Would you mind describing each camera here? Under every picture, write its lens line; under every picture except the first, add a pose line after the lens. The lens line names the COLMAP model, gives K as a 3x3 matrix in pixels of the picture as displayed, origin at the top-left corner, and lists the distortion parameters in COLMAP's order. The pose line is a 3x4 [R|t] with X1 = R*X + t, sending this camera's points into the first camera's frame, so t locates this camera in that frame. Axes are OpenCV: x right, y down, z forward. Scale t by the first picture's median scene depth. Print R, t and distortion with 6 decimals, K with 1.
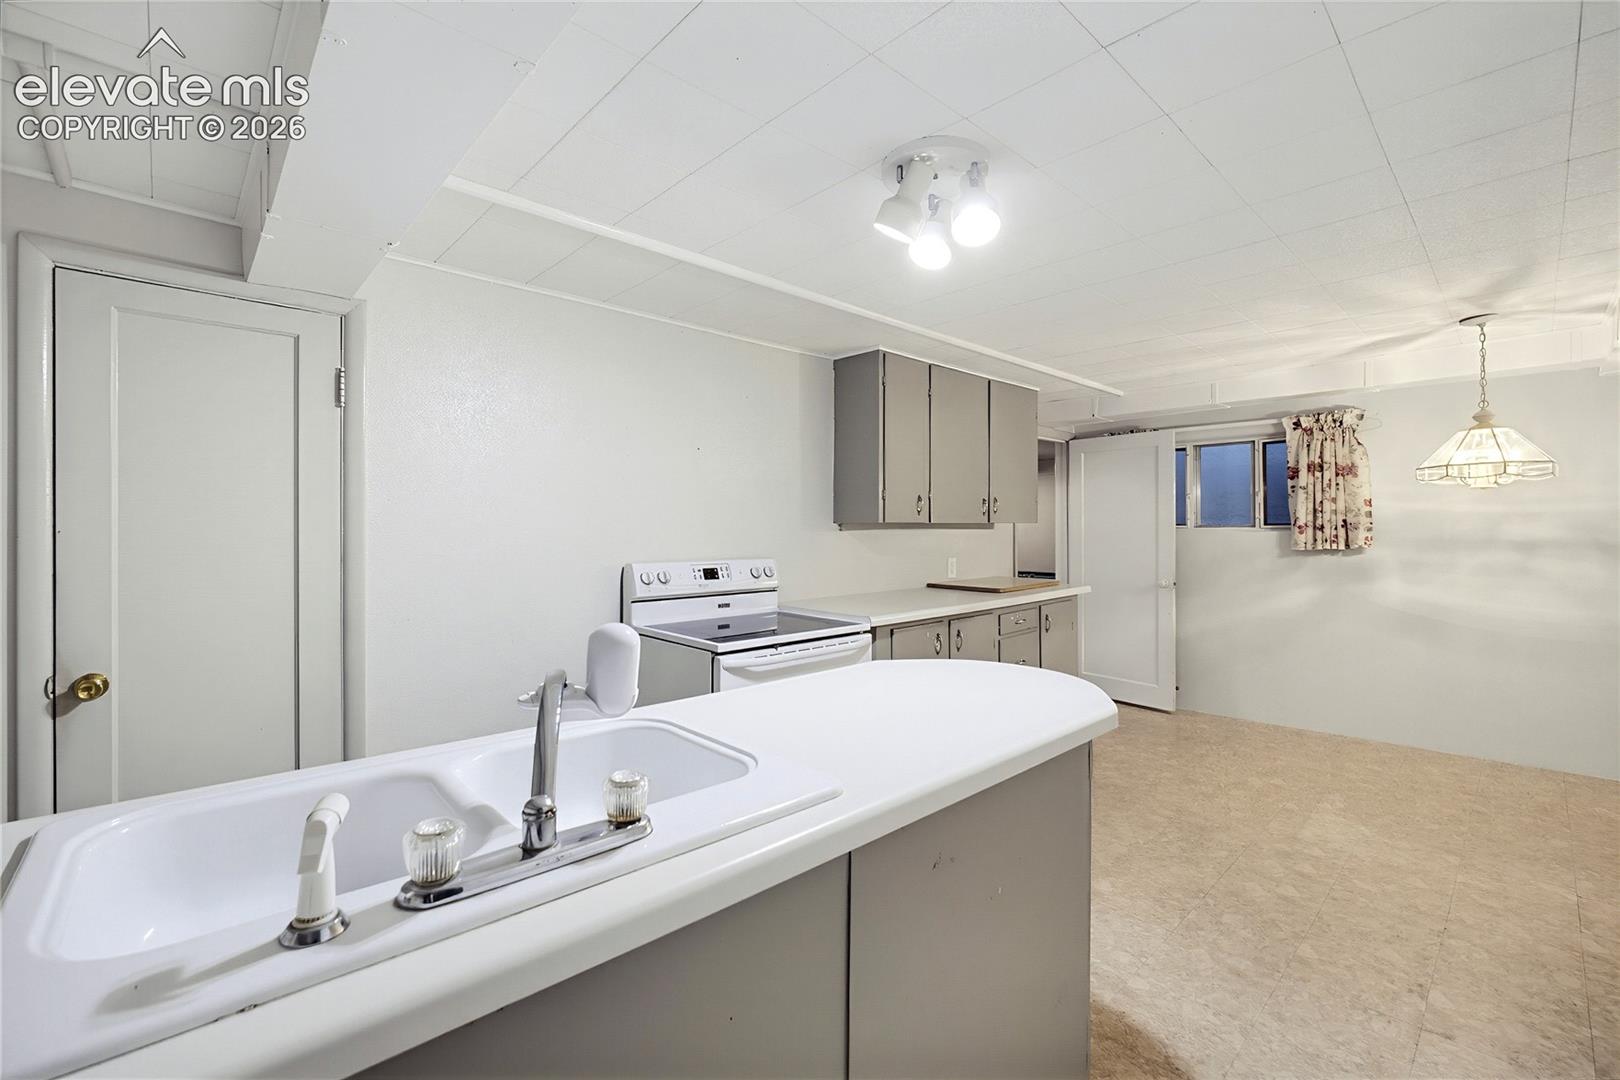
lens RADIAL K [[698.1, 0, 801.8], [0, 698.1, 531.4], [0, 0, 1]] dist [-0.000258, 0.000034]
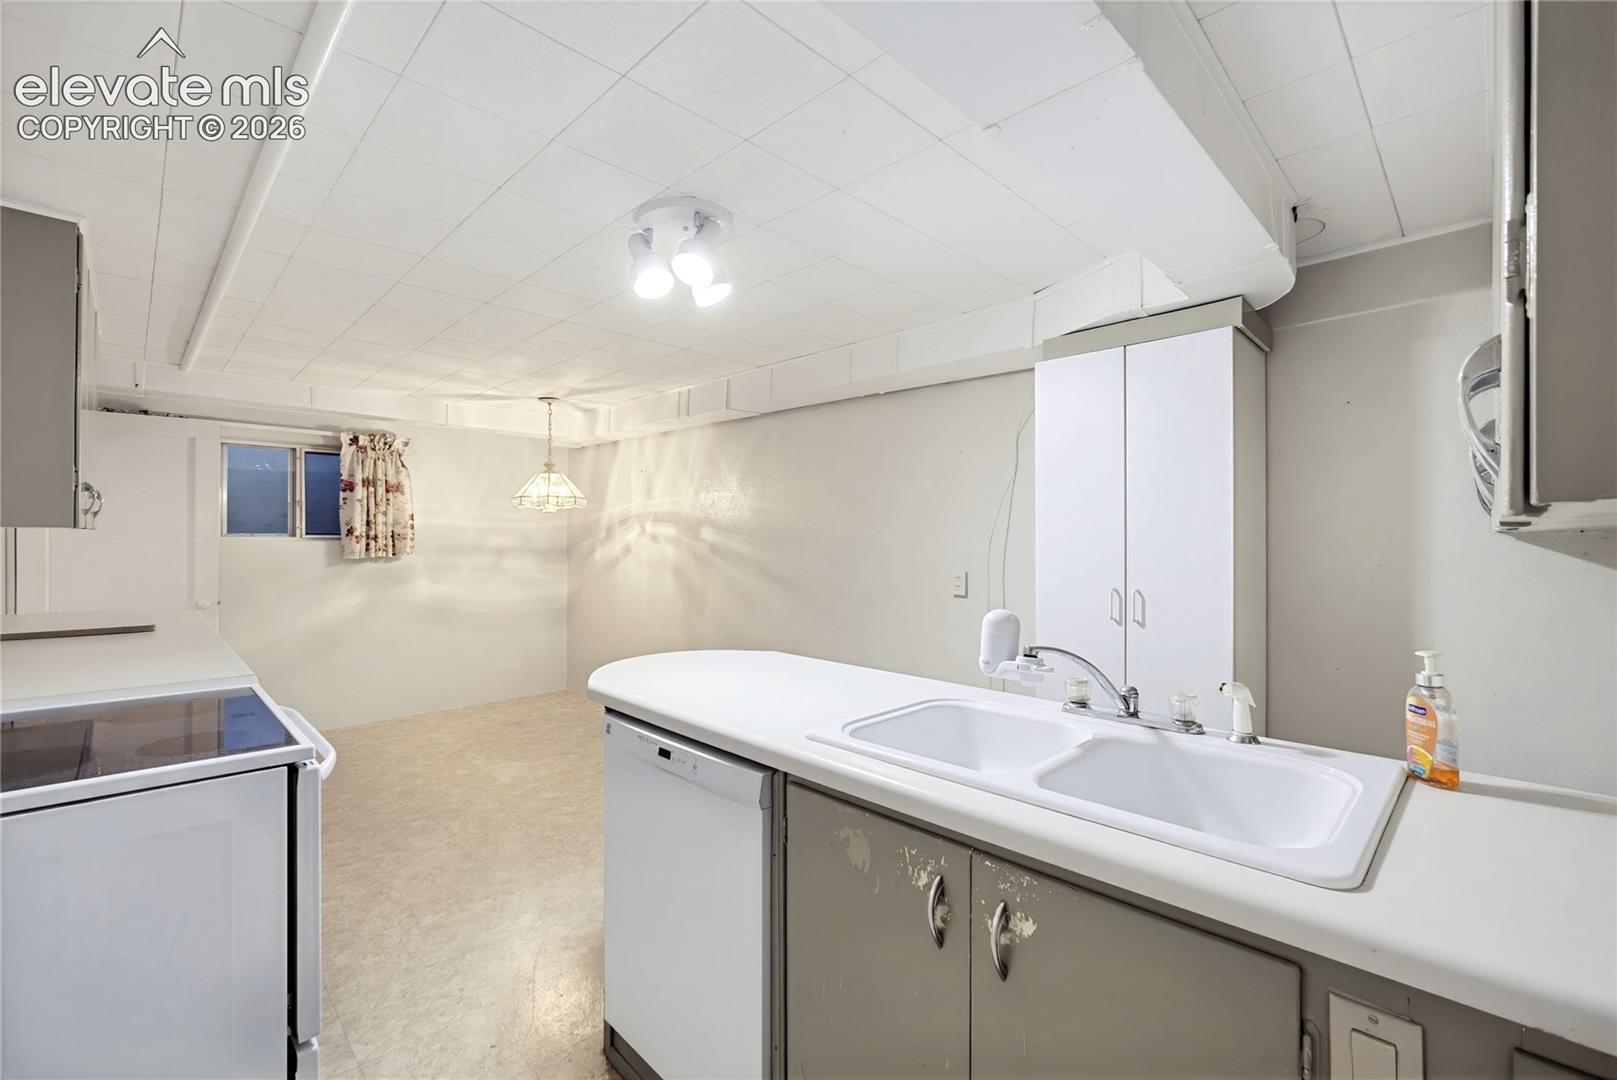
lens RADIAL K [[701.5, 0, 808.5], [0, 701.5, 540.0], [0, 0, 1]] dist [-0.001229, -0.000188]
pose [[-0.035223, 0.001919, 0.999378, -0.397801], [0.000614, 0.999998, -0.001898, 0.000847], [-0.999379, 0.000546, -0.035224, 0.350511]]
